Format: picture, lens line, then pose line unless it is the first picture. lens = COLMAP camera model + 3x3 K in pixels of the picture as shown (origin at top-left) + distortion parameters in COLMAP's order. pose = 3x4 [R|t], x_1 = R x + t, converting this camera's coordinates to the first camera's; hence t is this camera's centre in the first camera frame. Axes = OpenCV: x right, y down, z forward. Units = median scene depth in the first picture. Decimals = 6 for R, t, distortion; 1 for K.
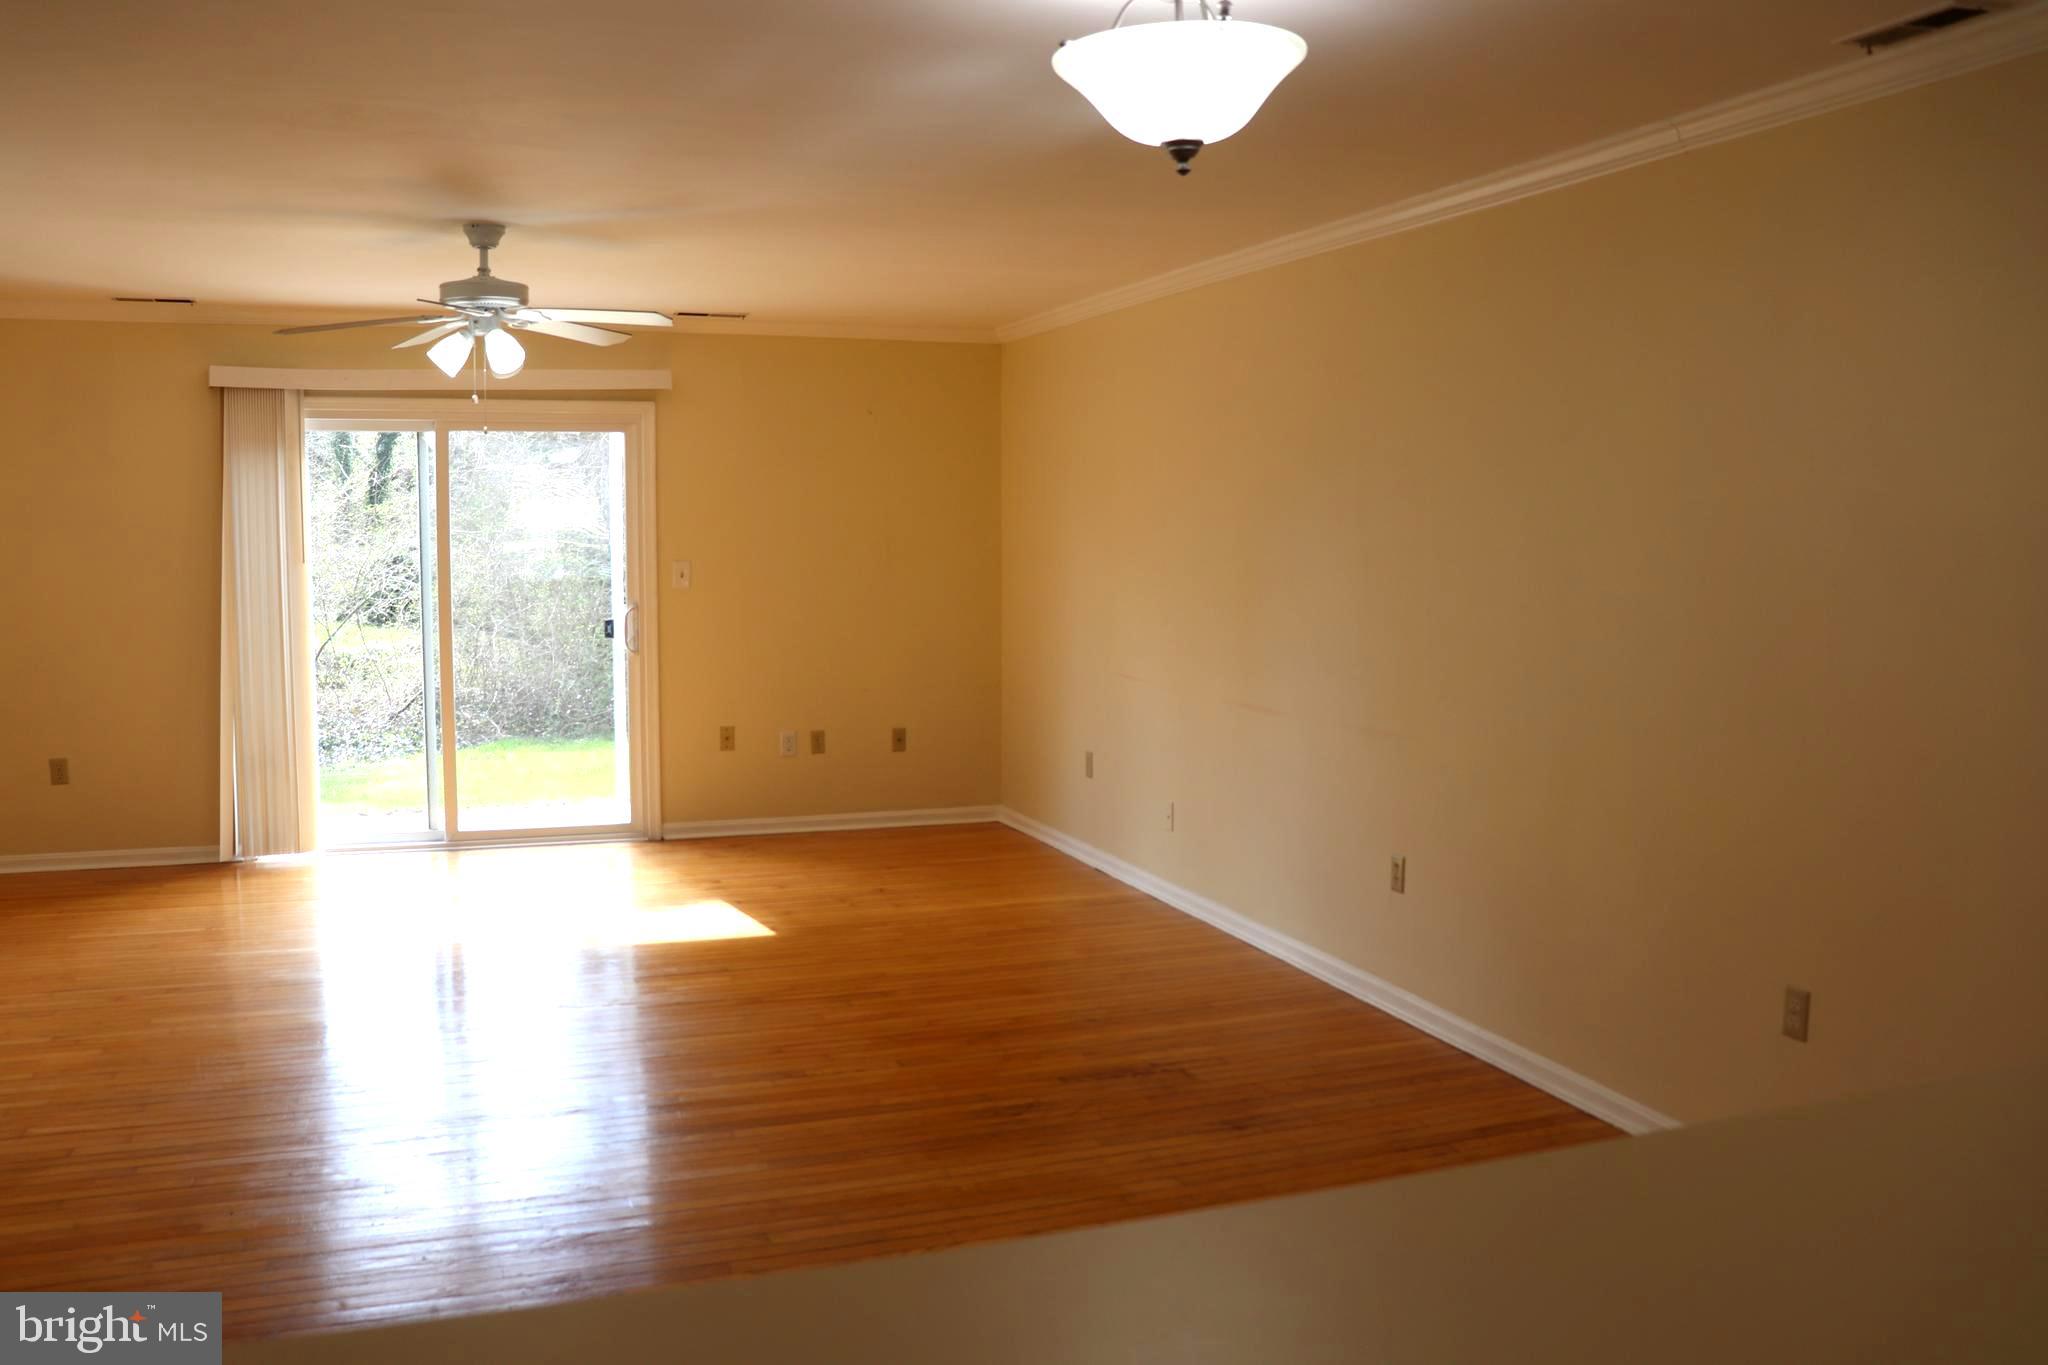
lens RADIAL K [[1708.0, 0, 1011.6], [0, 1708.0, 683.7], [0, 0, 1]] dist [-0.169740, 0.153314]
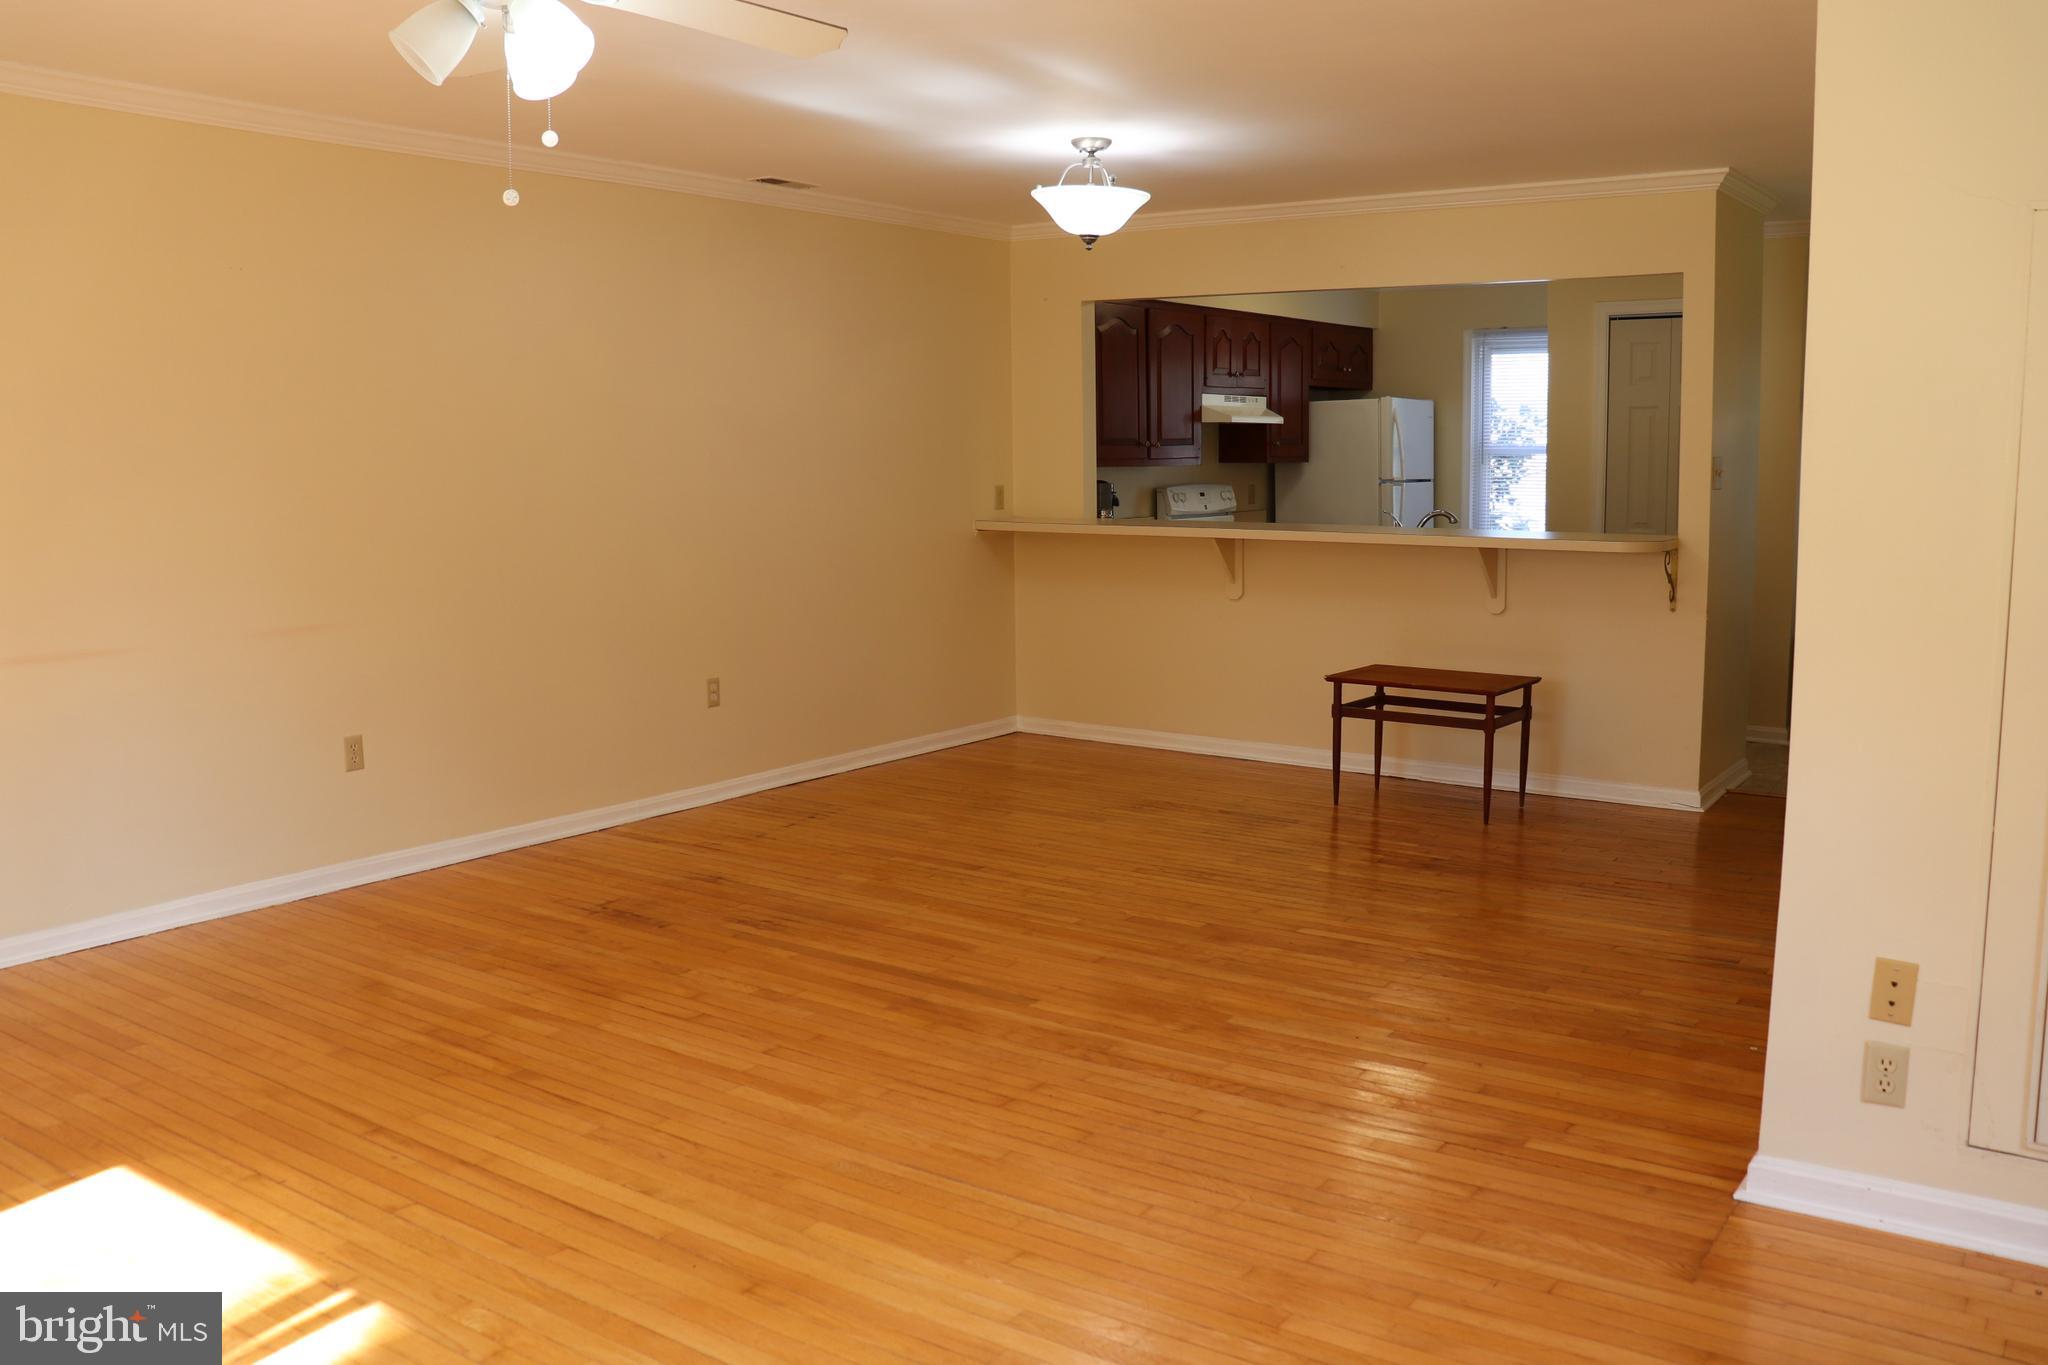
lens RADIAL K [[1708.0, 0, 1011.6], [0, 1708.0, 683.7], [0, 0, 1]] dist [-0.169740, 0.153314]
pose [[-0.570833, -0.108438, 0.813874, -0.847473], [0.086363, 0.977812, 0.190854, -0.094145], [-0.816511, 0.179235, -0.548802, 1.214841]]
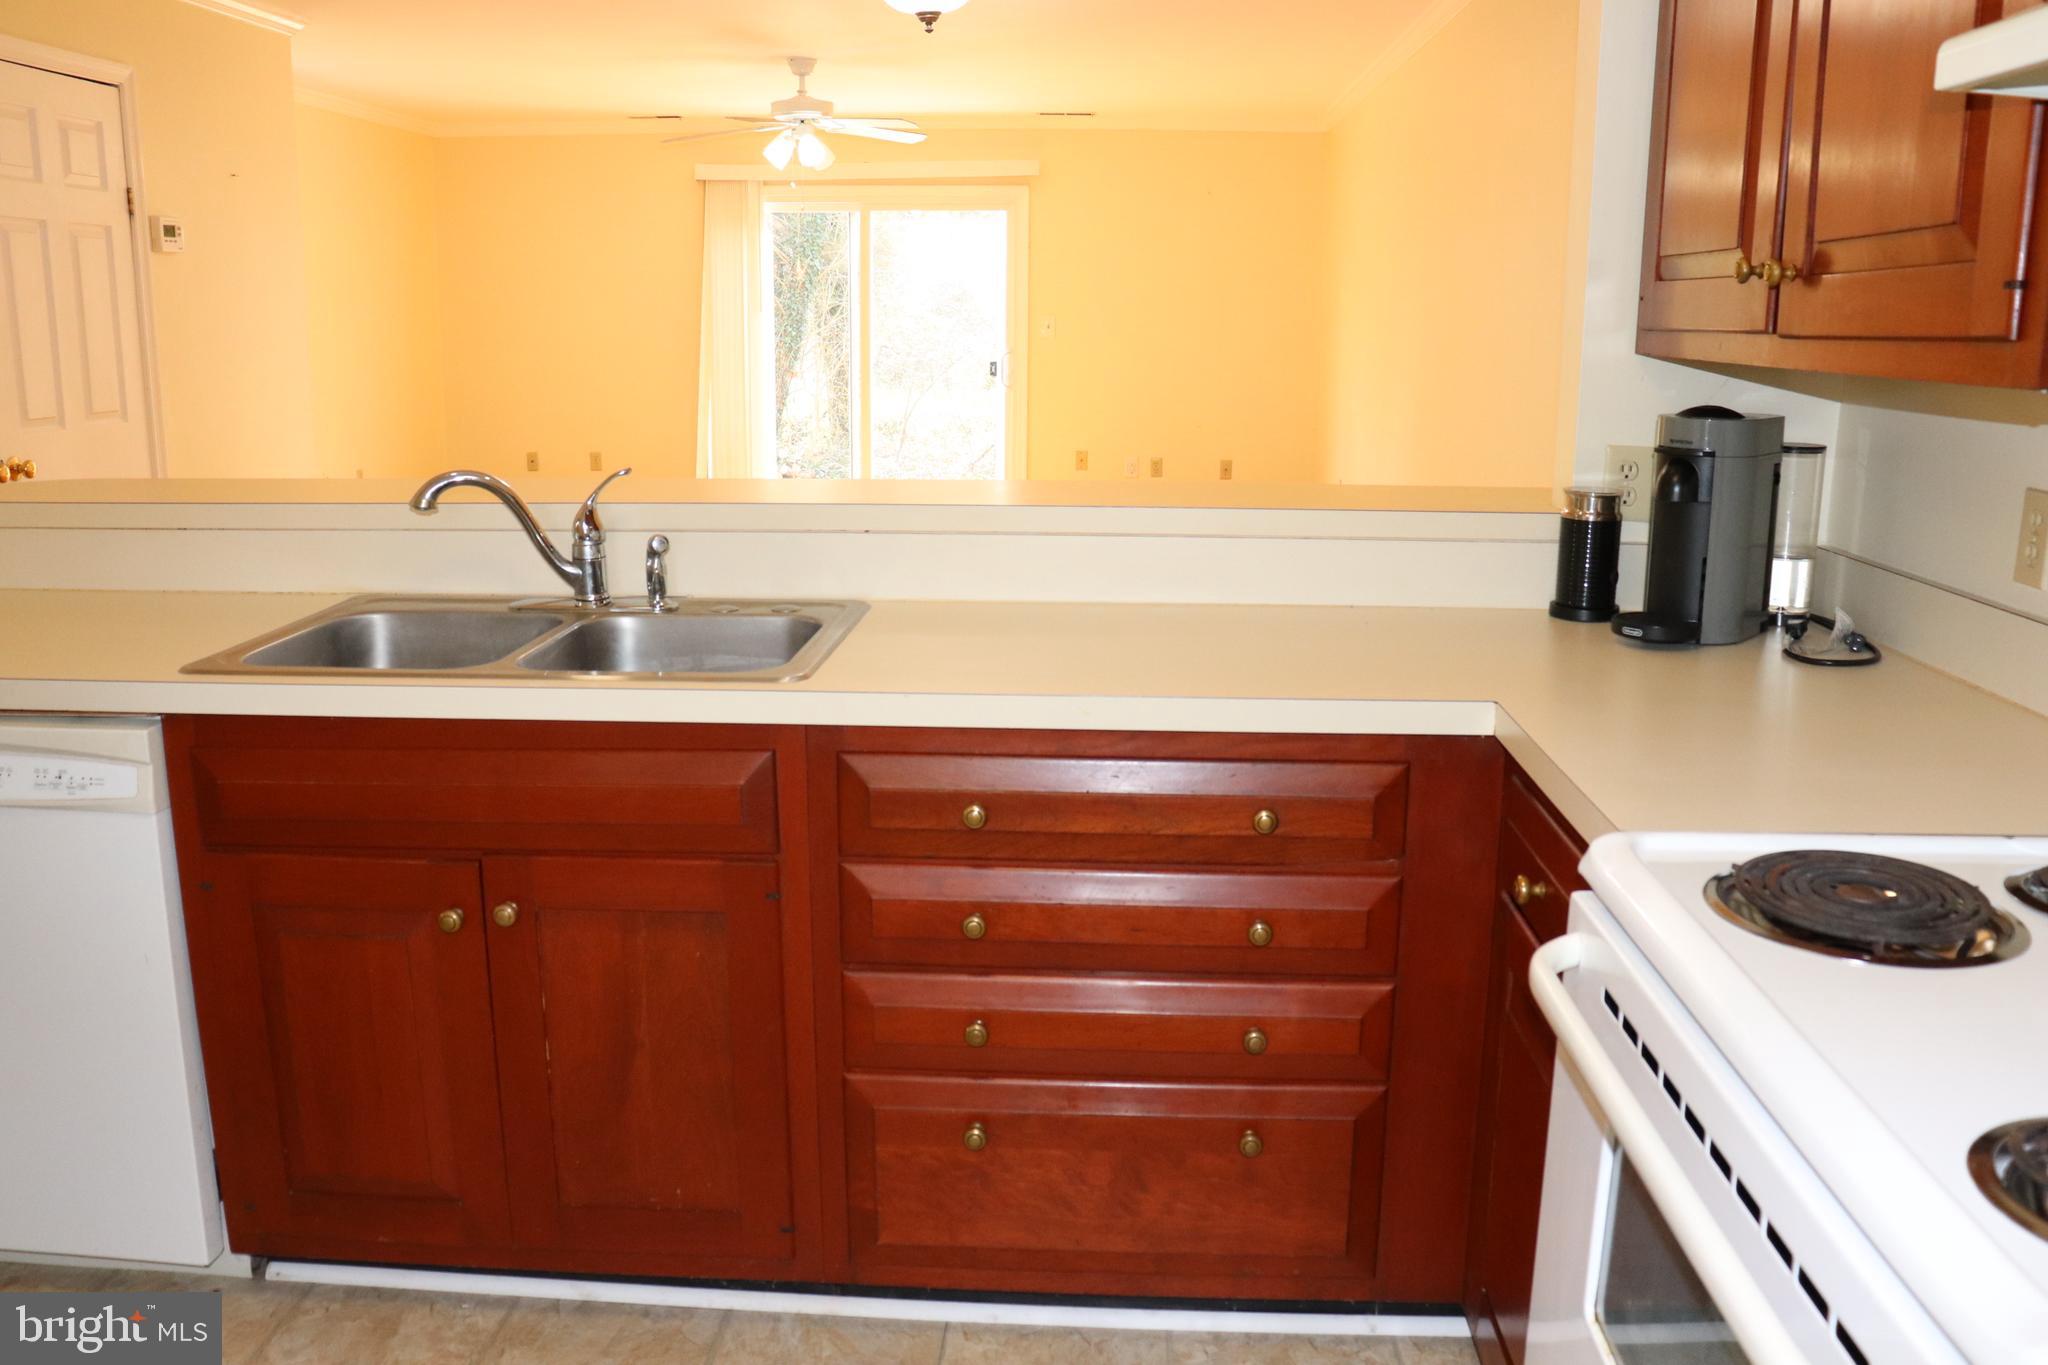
lens RADIAL K [[1708.0, 0, 1011.6], [0, 1708.0, 683.7], [0, 0, 1]] dist [-0.169740, 0.153314]
pose [[0.914491, 0.091913, -0.394028, 0.441124], [-0.044241, 0.990732, 0.128426, 0.055245], [0.402180, -0.100013, 0.910082, -0.251927]]
